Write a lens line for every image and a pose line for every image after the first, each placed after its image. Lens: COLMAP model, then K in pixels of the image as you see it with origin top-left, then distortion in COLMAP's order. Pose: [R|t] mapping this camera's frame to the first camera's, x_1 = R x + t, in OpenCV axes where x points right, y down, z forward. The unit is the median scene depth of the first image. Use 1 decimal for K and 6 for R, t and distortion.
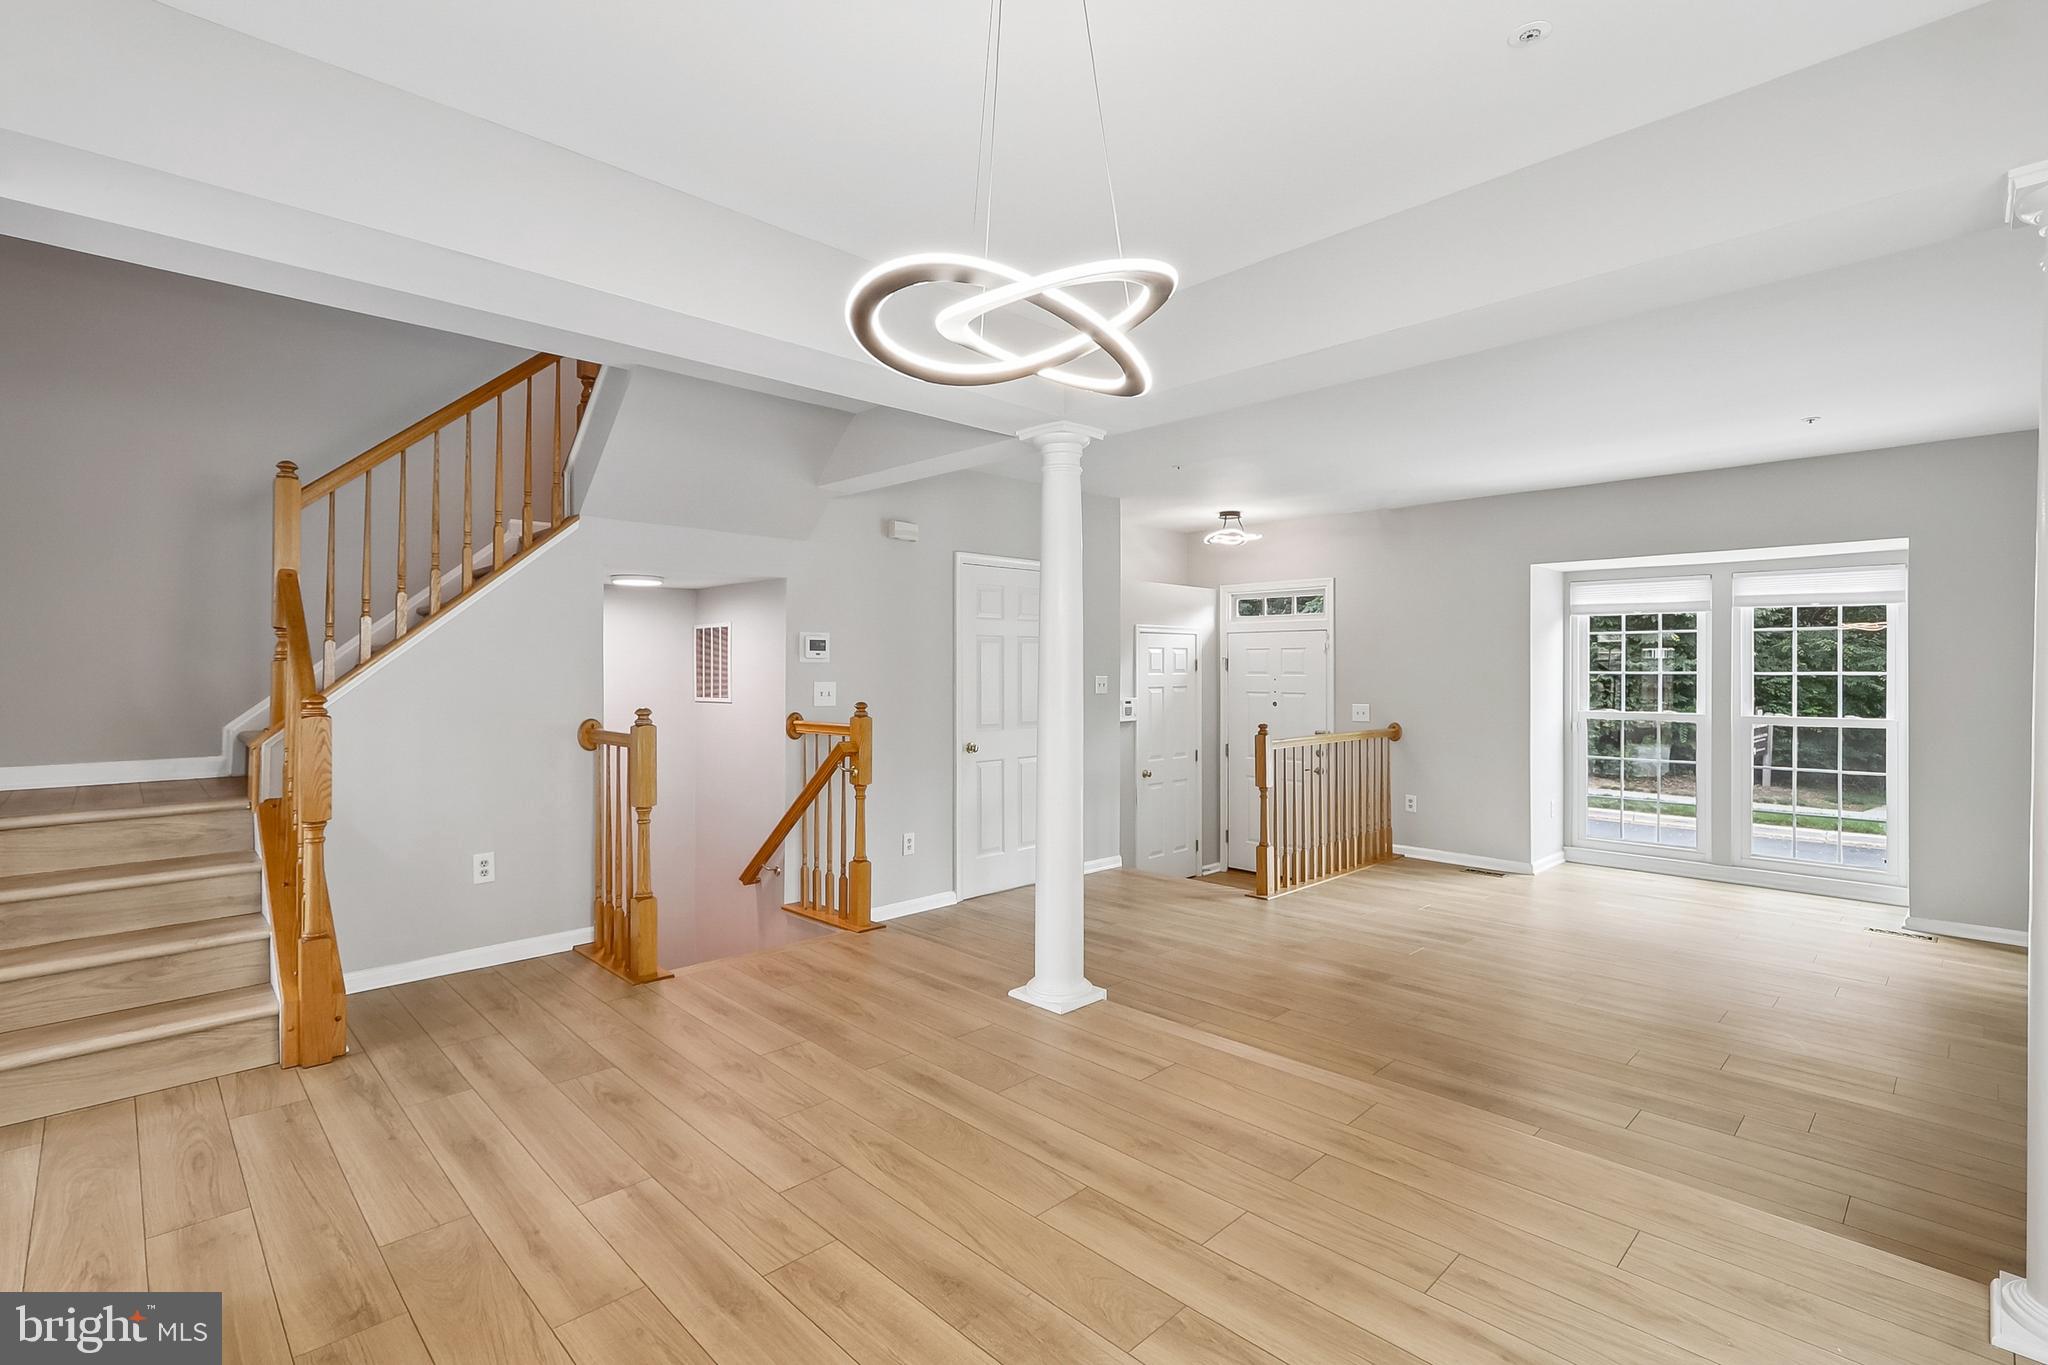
lens RADIAL K [[928.8, 0, 1010.2], [0, 928.8, 667.7], [0, 0, 1]] dist [0.001468, 0.000099]
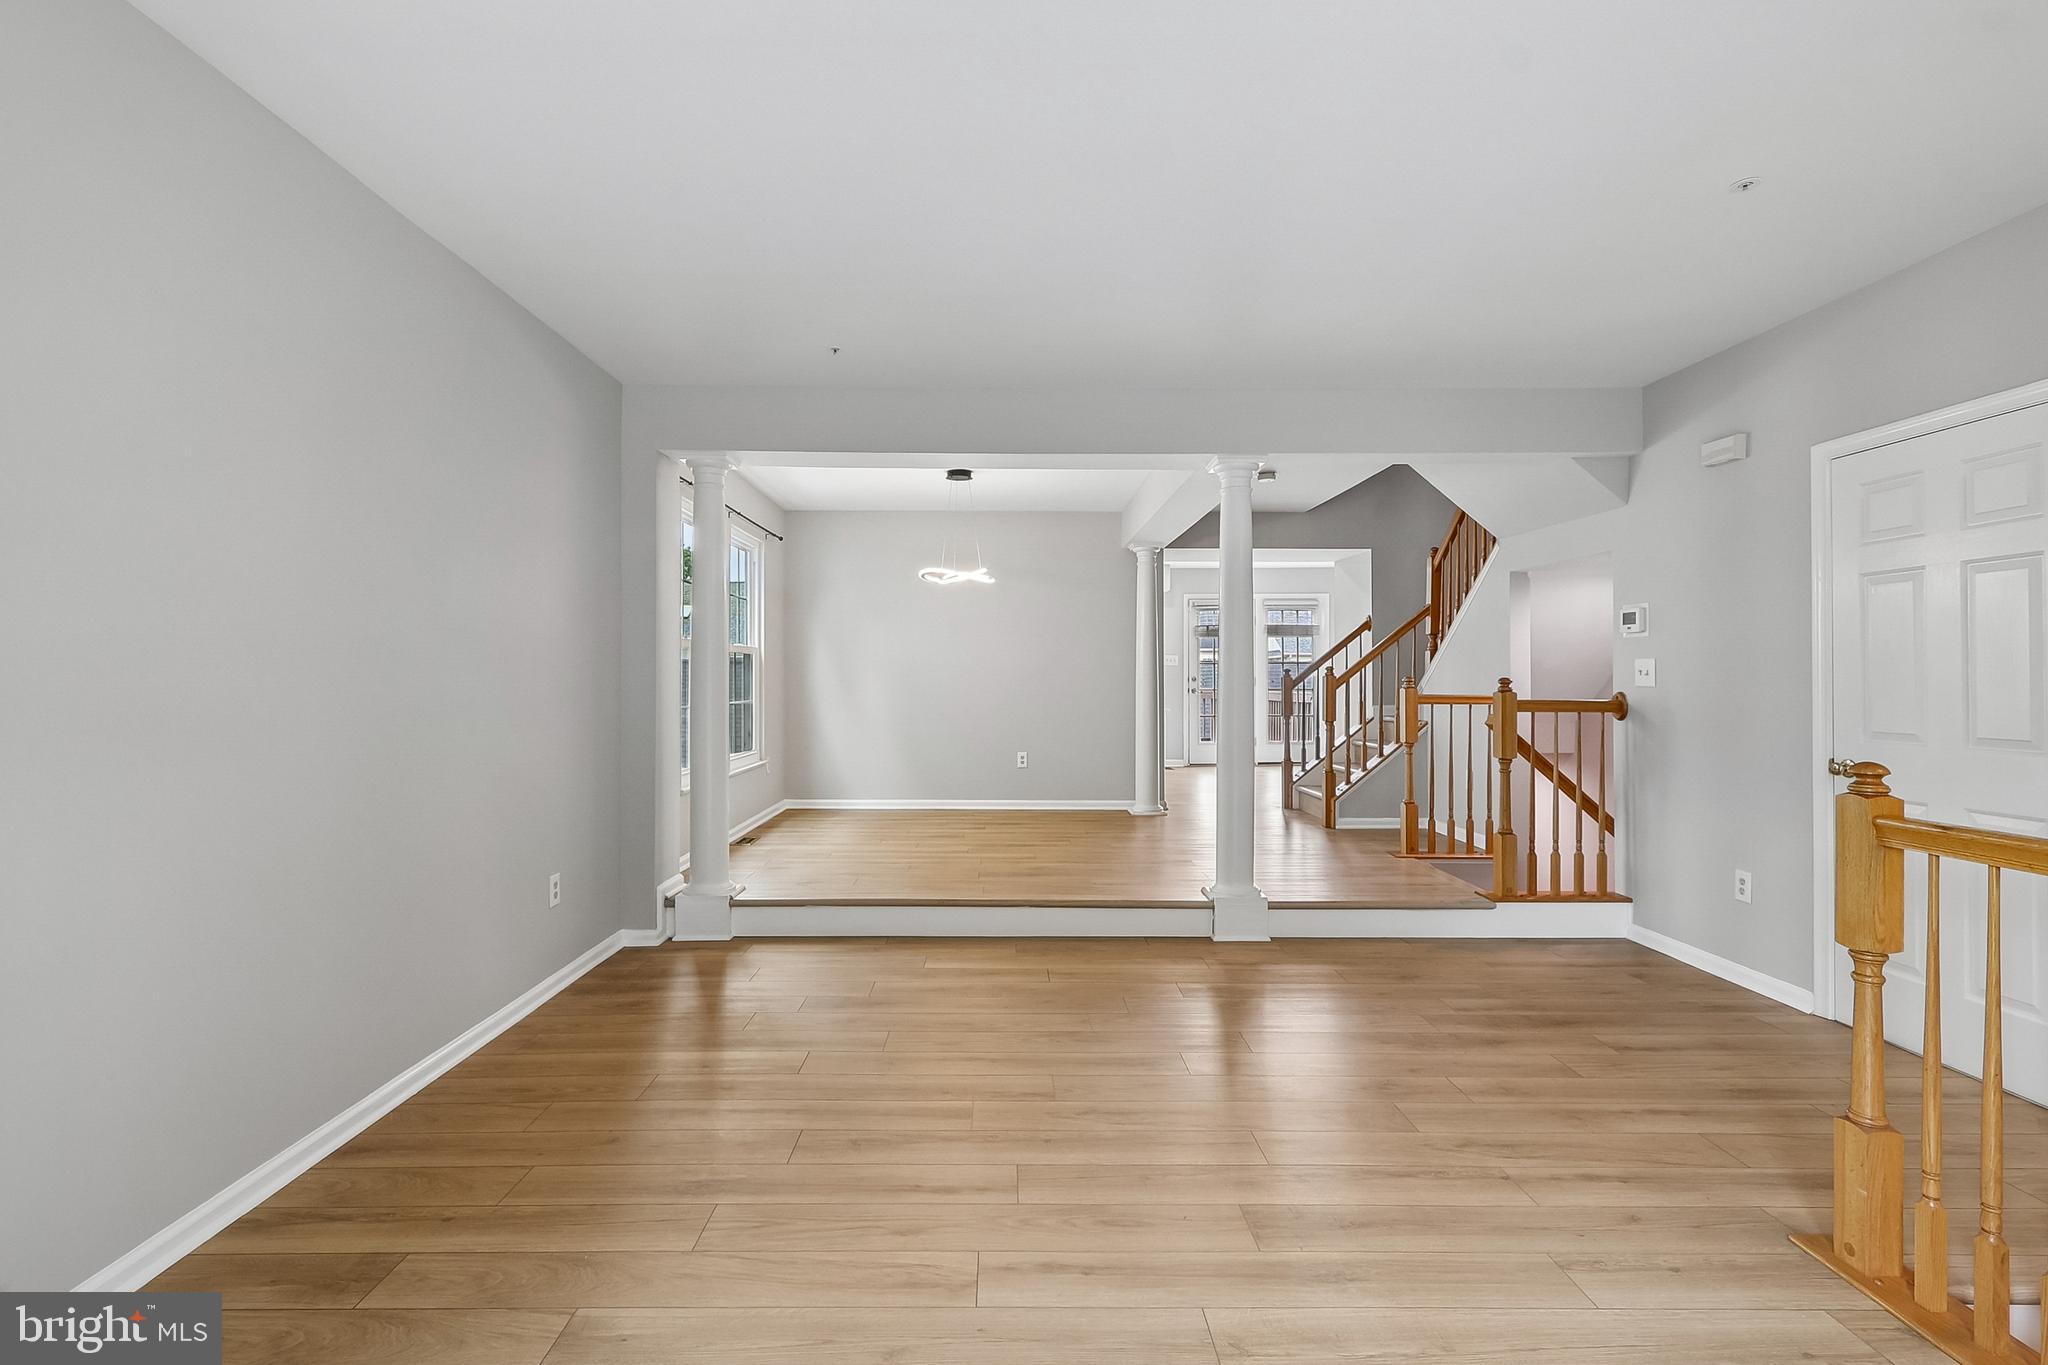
lens RADIAL K [[928.8, 0, 1010.2], [0, 928.8, 667.7], [0, 0, 1]] dist [0.001468, 0.000099]
pose [[-0.680408, -0.009740, -0.732769, 0.759510], [-0.002680, 0.999938, -0.010803, 0.030909], [0.732828, -0.005387, -0.680392, 1.028196]]
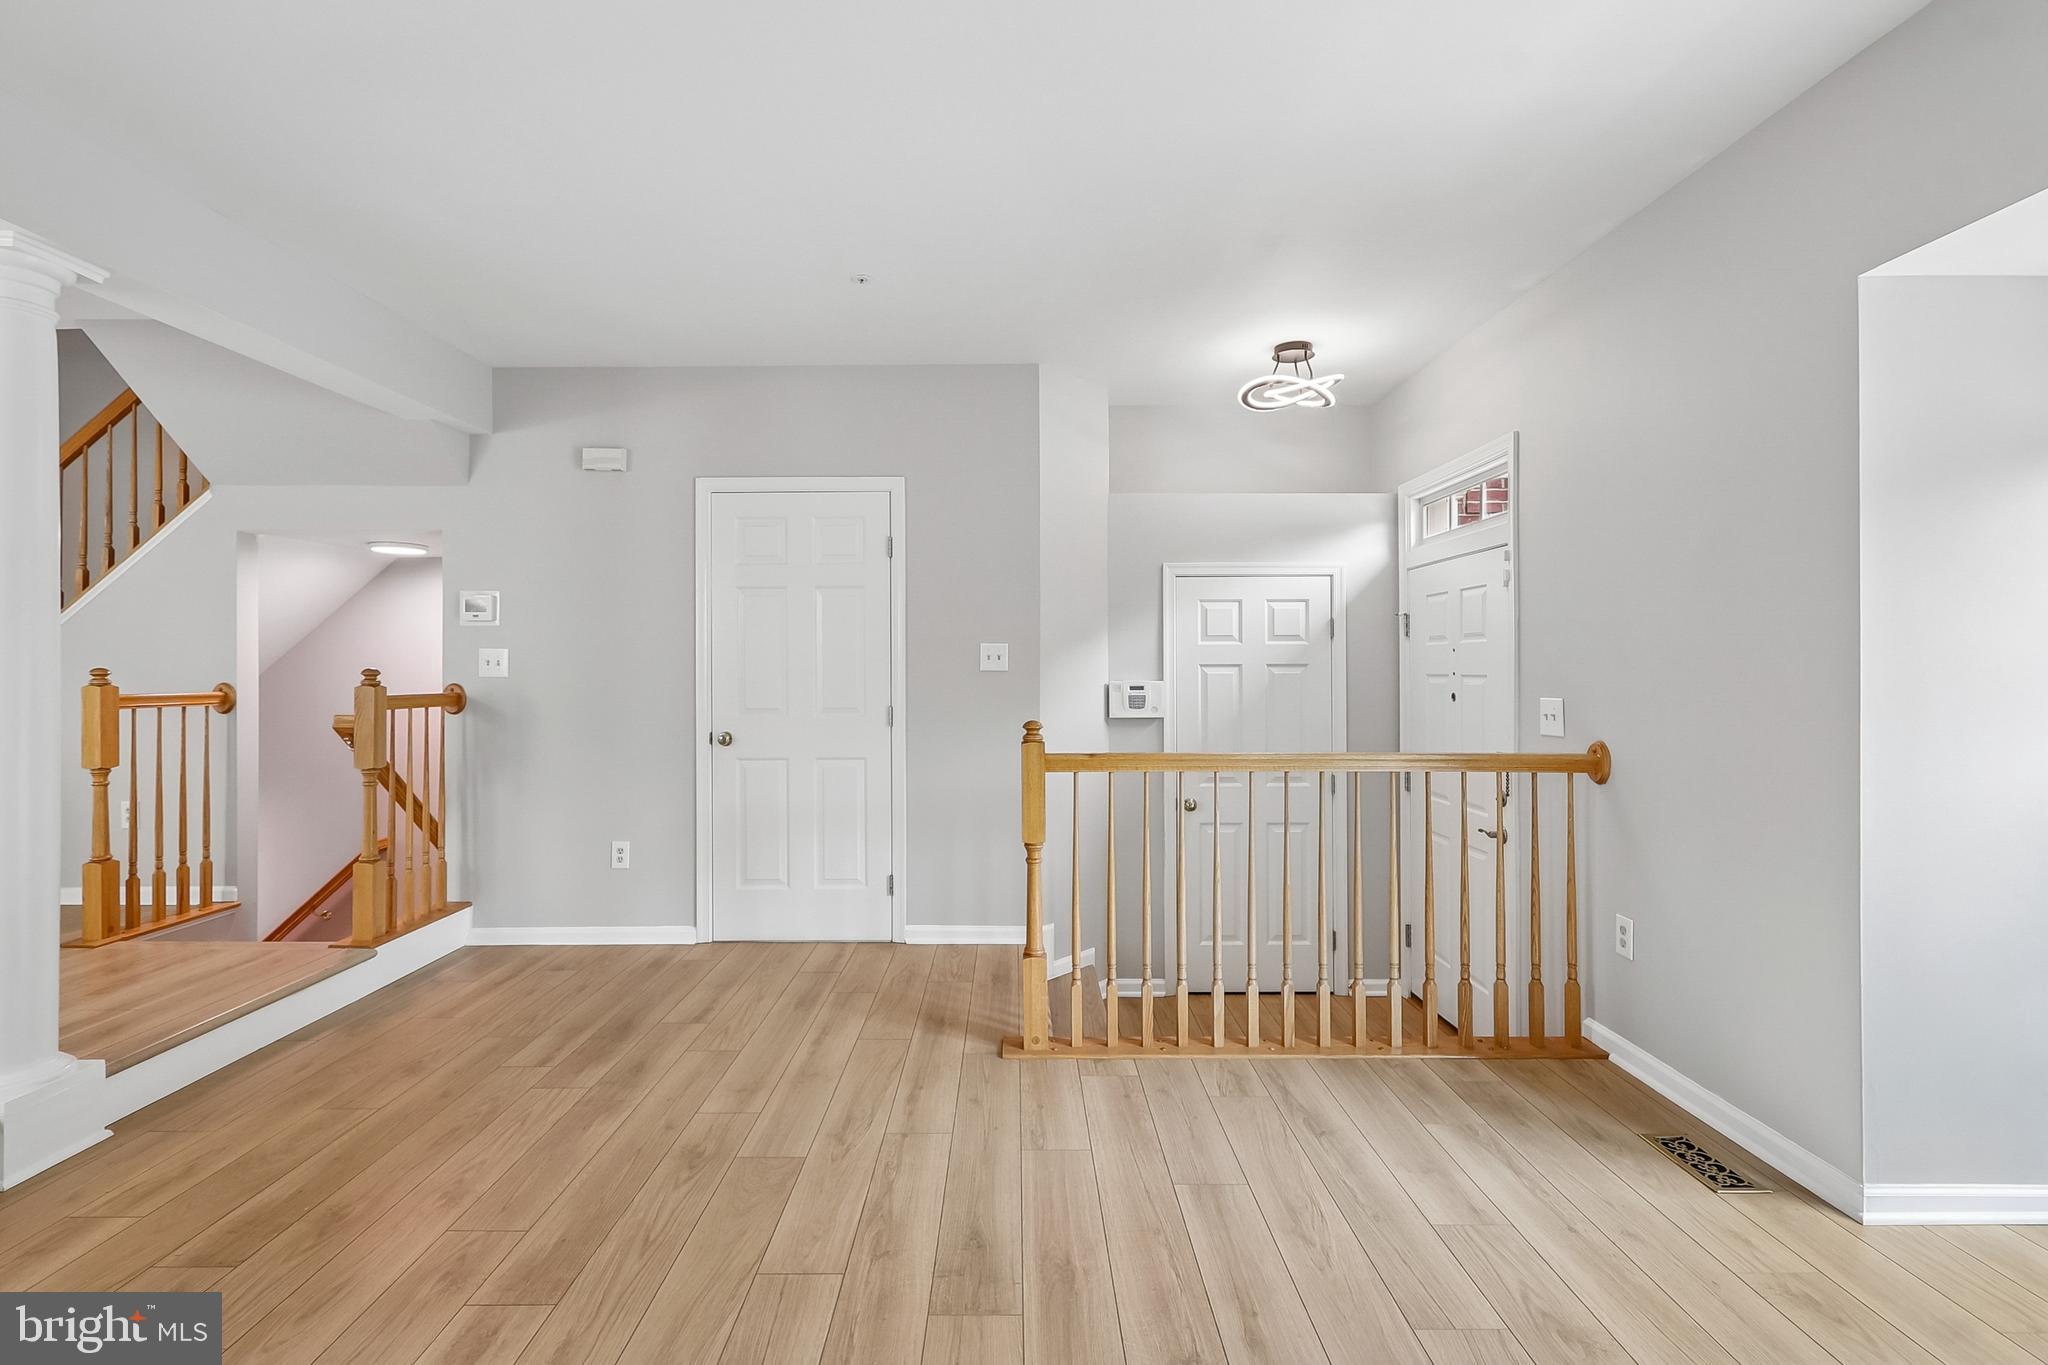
lens RADIAL K [[928.8, 0, 1010.2], [0, 928.8, 667.7], [0, 0, 1]] dist [0.001468, 0.000099]
pose [[0.725315, -0.002334, -0.688414, 0.646225], [0.002866, 0.999996, -0.000370, 0.030643], [0.688411, -0.001704, 0.725318, 0.629015]]
